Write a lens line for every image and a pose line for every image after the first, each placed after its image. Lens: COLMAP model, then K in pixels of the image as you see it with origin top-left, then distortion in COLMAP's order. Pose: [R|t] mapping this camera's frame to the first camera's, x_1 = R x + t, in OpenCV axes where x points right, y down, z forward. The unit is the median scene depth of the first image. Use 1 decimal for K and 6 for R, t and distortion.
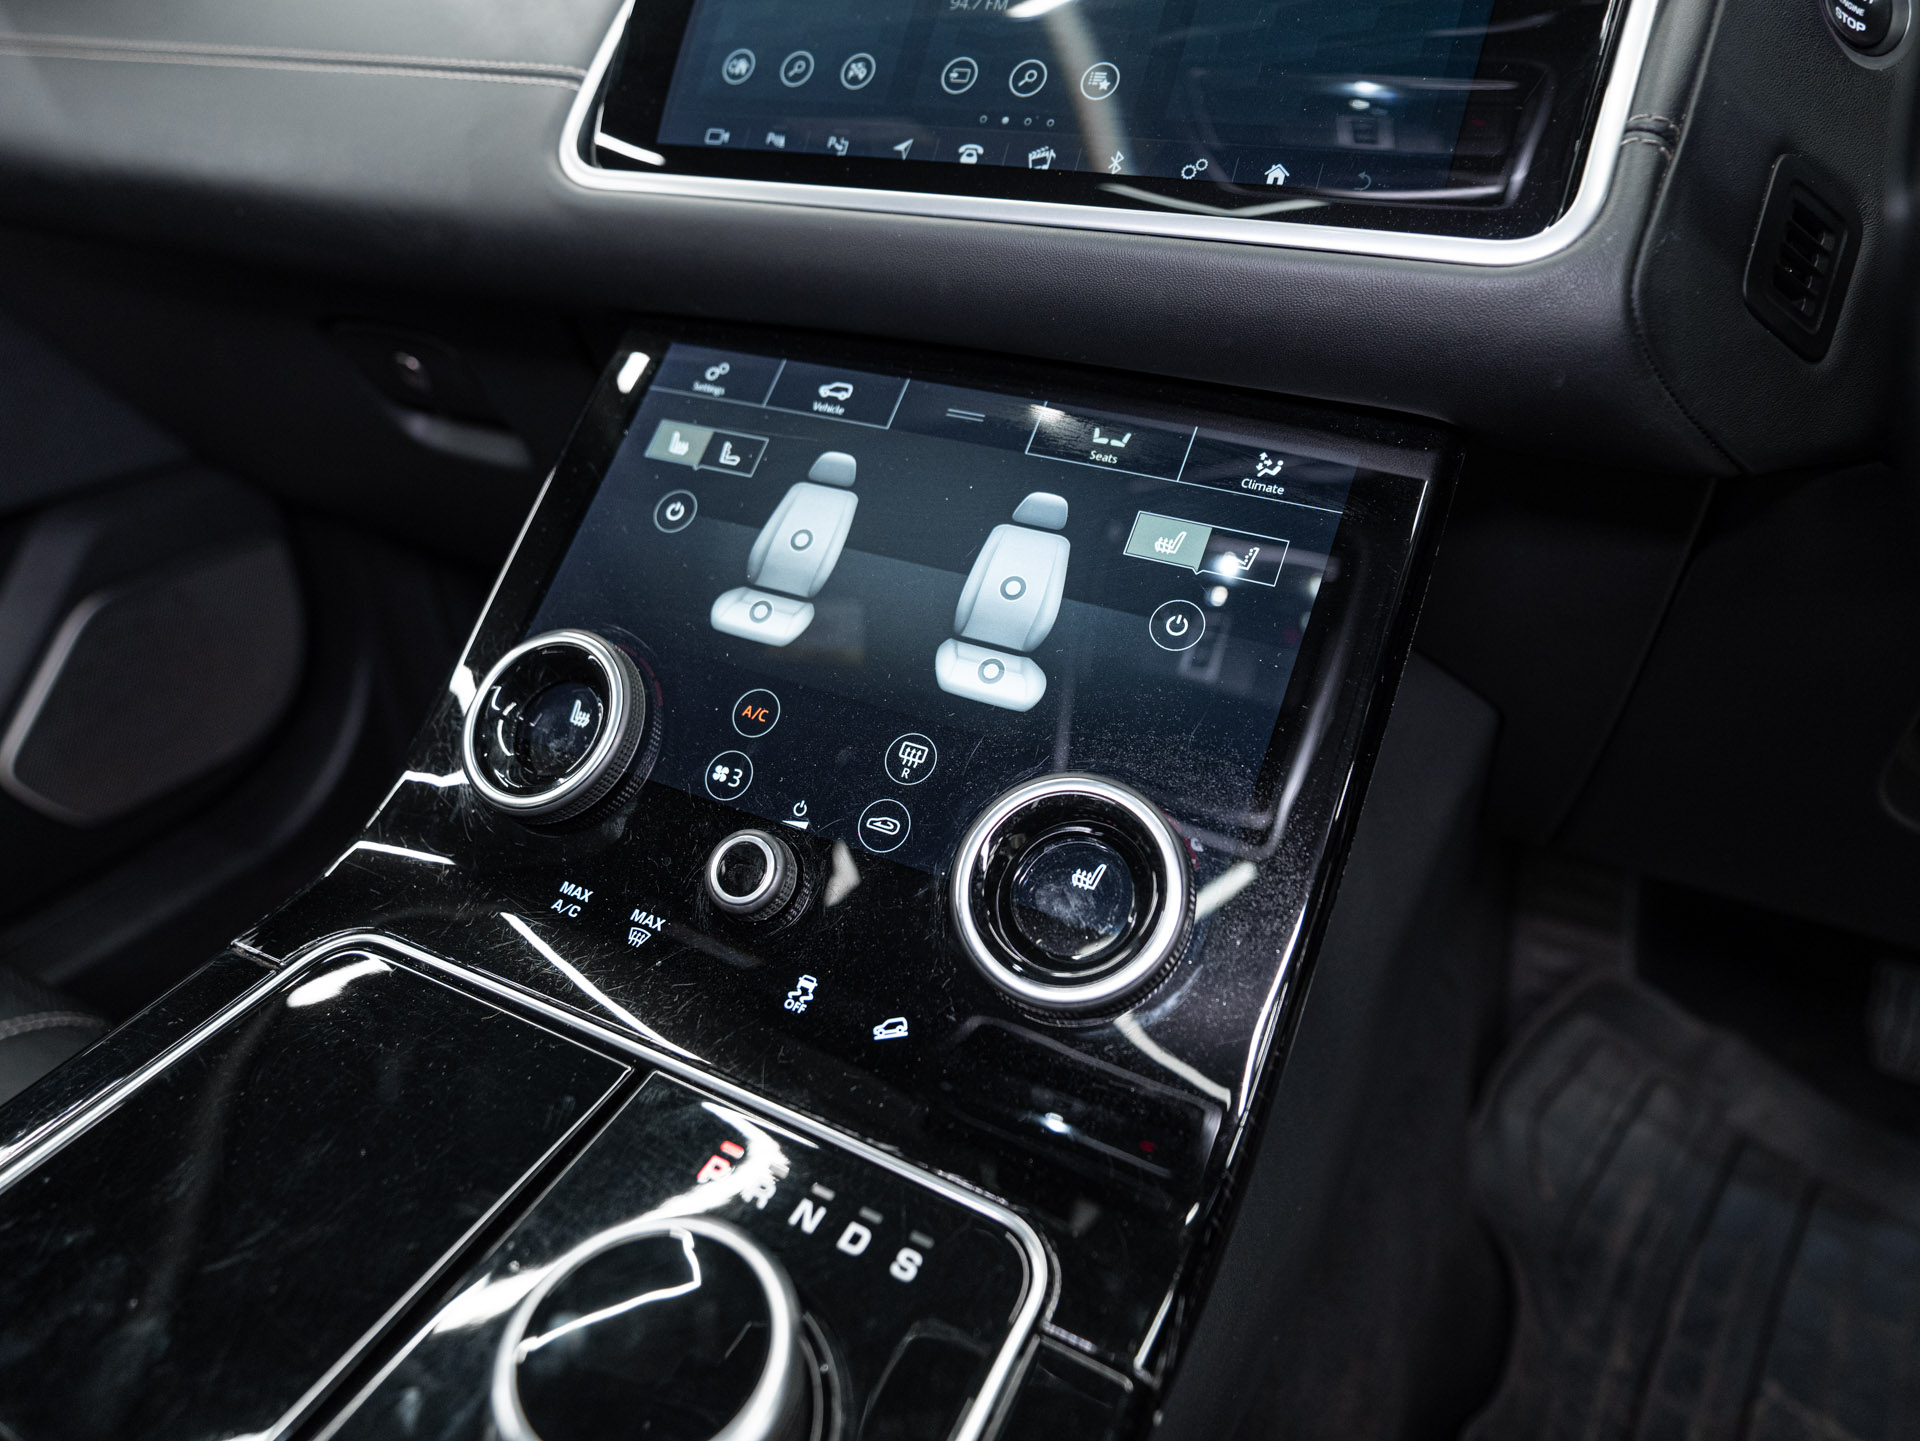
lens RADIAL K [[1208.2, 0, 959.1], [0, 1208.2, 729.6], [0, 0, 1]] dist [-0.047664, 0.044806]
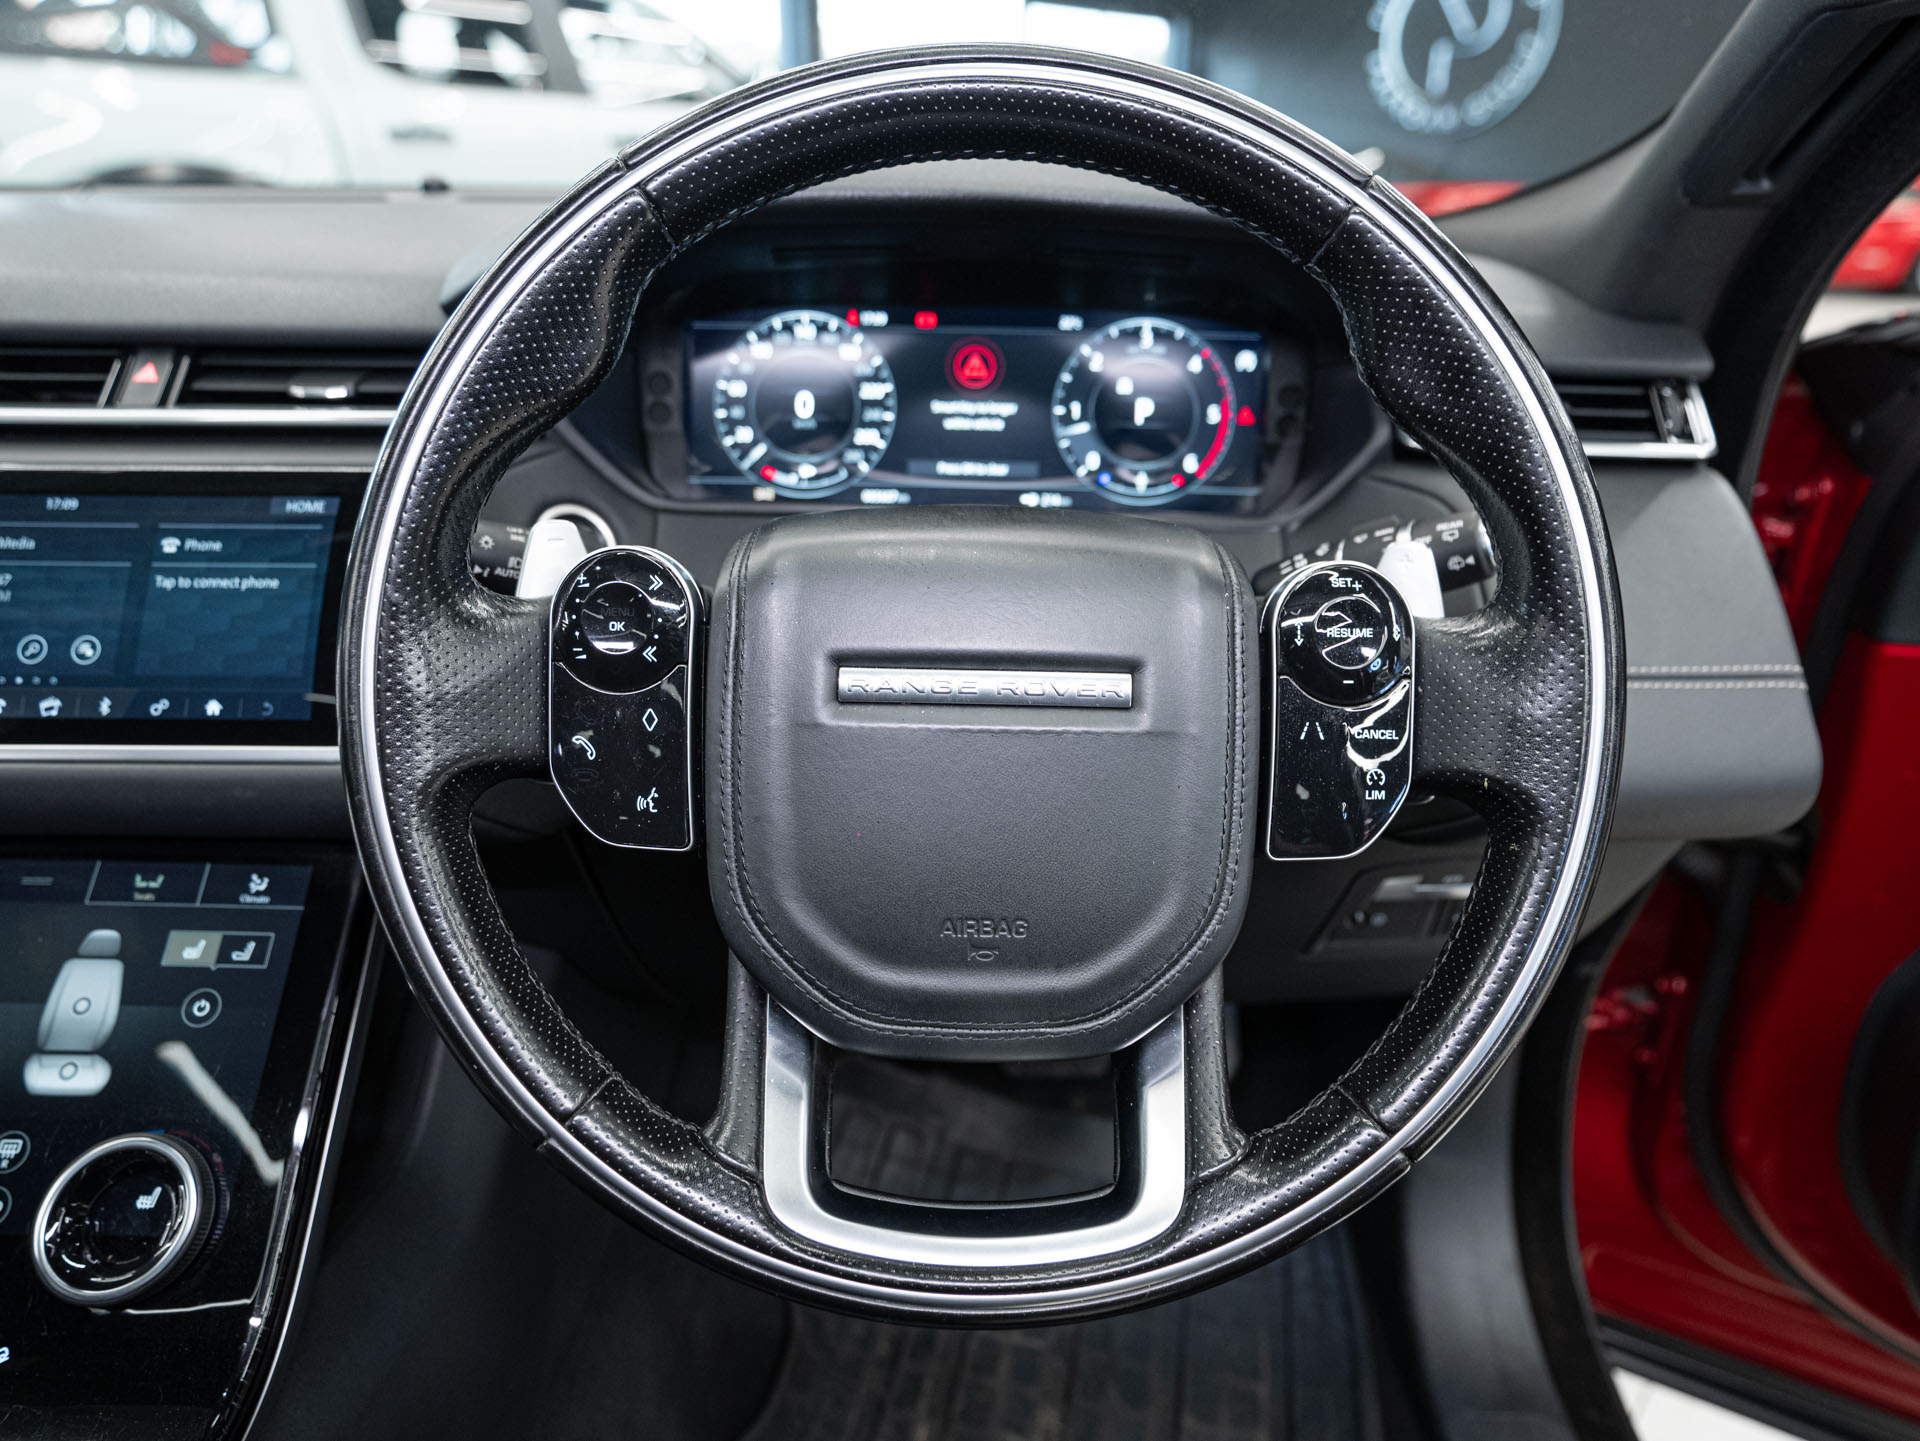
lens RADIAL K [[1208.2, 0, 963.3], [0, 1208.2, 725.5], [0, 0, 1]] dist [-0.047664, 0.044806]
pose [[0.896635, -0.192812, 0.398585, 0.472167], [0.232277, 0.971221, -0.052699, -0.120156], [-0.376953, 0.139834, 0.915616, -0.724702]]
